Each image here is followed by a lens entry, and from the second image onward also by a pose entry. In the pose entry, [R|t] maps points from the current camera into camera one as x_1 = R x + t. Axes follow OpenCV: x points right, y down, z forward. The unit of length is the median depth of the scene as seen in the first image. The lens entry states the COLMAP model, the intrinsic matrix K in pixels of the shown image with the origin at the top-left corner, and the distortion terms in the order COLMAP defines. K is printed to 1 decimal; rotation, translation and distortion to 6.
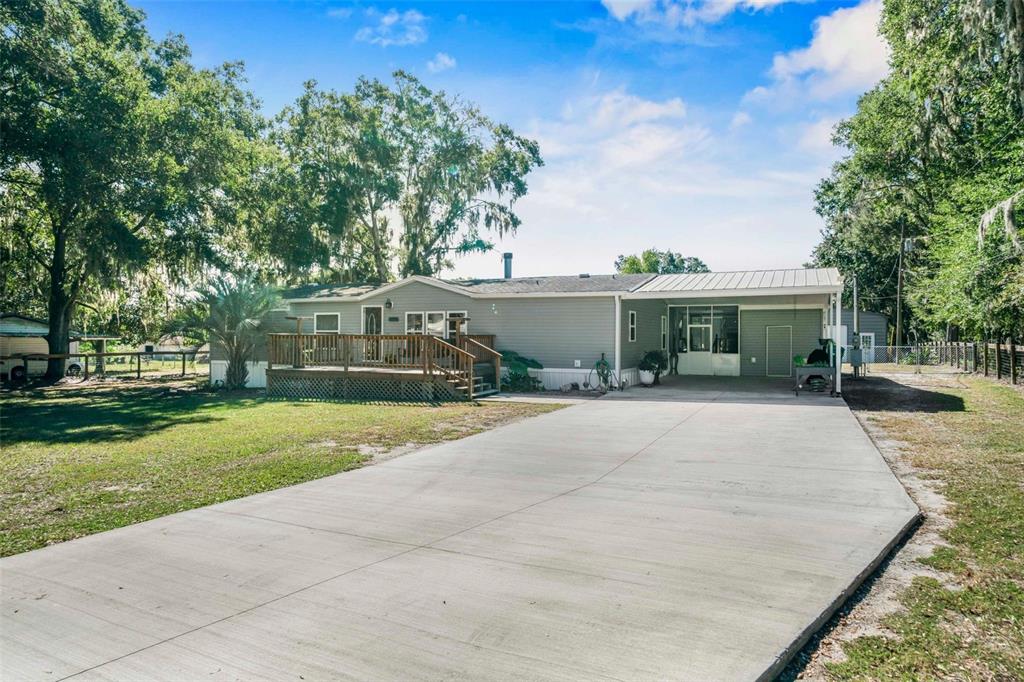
lens RADIAL K [[484.1, 0, 512.0], [0, 484.1, 341.0], [0, 0, 1]] dist [0.000419, 0.000104]
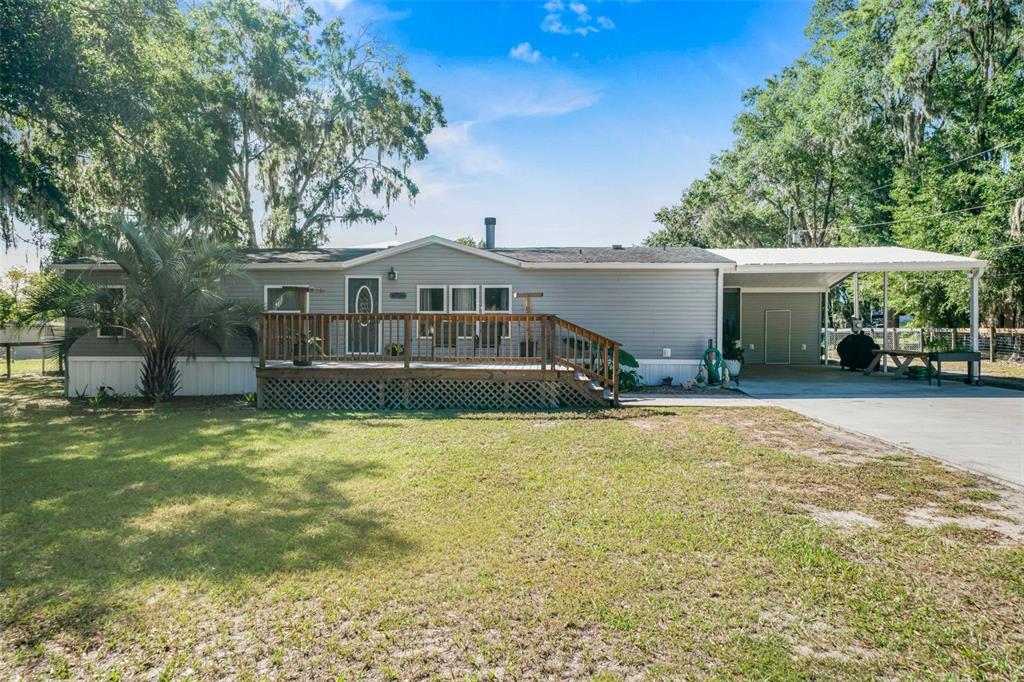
lens RADIAL K [[524.6, 0, 512.0], [0, 524.6, 341.0], [0, 0, 1]] dist [-0.000750, 0.000012]
pose [[0.962784, -0.007303, 0.270172, -0.277191], [0.001340, 0.999752, 0.022250, 0.005881], [-0.270267, -0.021060, 0.962555, 0.184279]]
